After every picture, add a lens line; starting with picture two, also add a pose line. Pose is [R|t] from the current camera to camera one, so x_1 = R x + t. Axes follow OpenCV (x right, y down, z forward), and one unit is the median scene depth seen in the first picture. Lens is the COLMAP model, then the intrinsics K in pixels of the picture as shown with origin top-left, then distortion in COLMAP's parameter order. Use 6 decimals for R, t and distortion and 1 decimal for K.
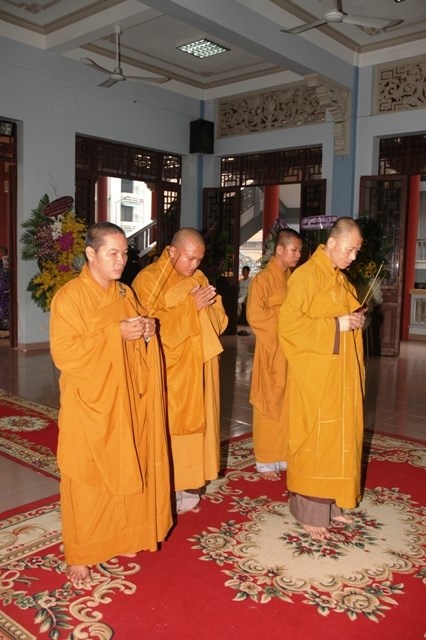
lens RADIAL K [[588.7, 0, 213.0], [0, 588.7, 320.0], [0, 0, 1]] dist [-0.145878, 0.207417]
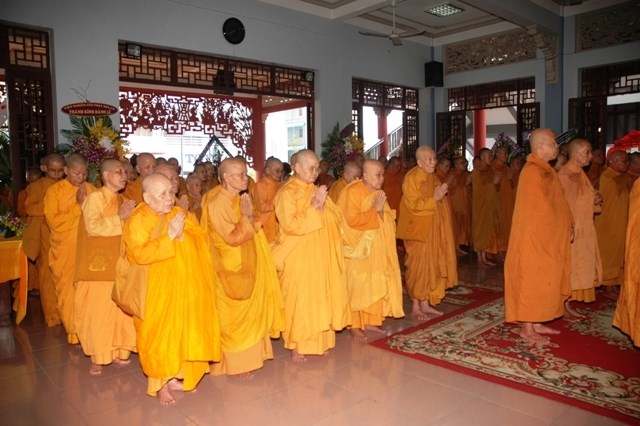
lens RADIAL K [[495.7, 0, 320.0], [0, 495.7, 213.0], [0, 0, 1]] dist [-0.160473, 0.151148]
pose [[0.991825, -0.029326, -0.124190, -0.171630], [0.026867, 0.999409, -0.021430, 0.019392], [0.124745, 0.017918, 0.992027, -0.141203]]
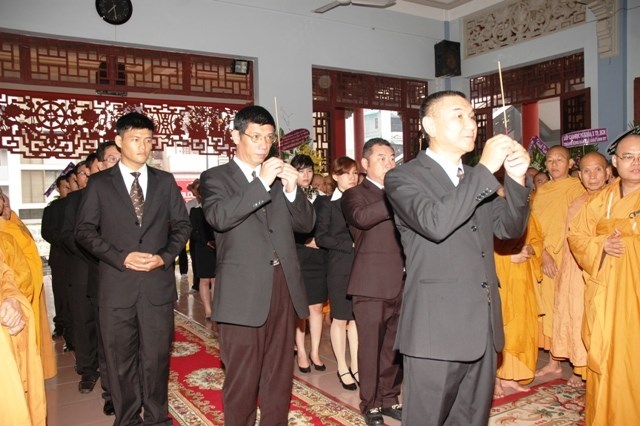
lens RADIAL K [[554.6, 0, 320.0], [0, 554.6, 213.0], [0, 0, 1]] dist [-0.120803, 0.154807]
pose [[0.955735, -0.037454, -0.291835, 0.038191], [0.017392, 0.997322, -0.071040, -0.005319], [0.293714, 0.062820, 0.953827, 0.120298]]
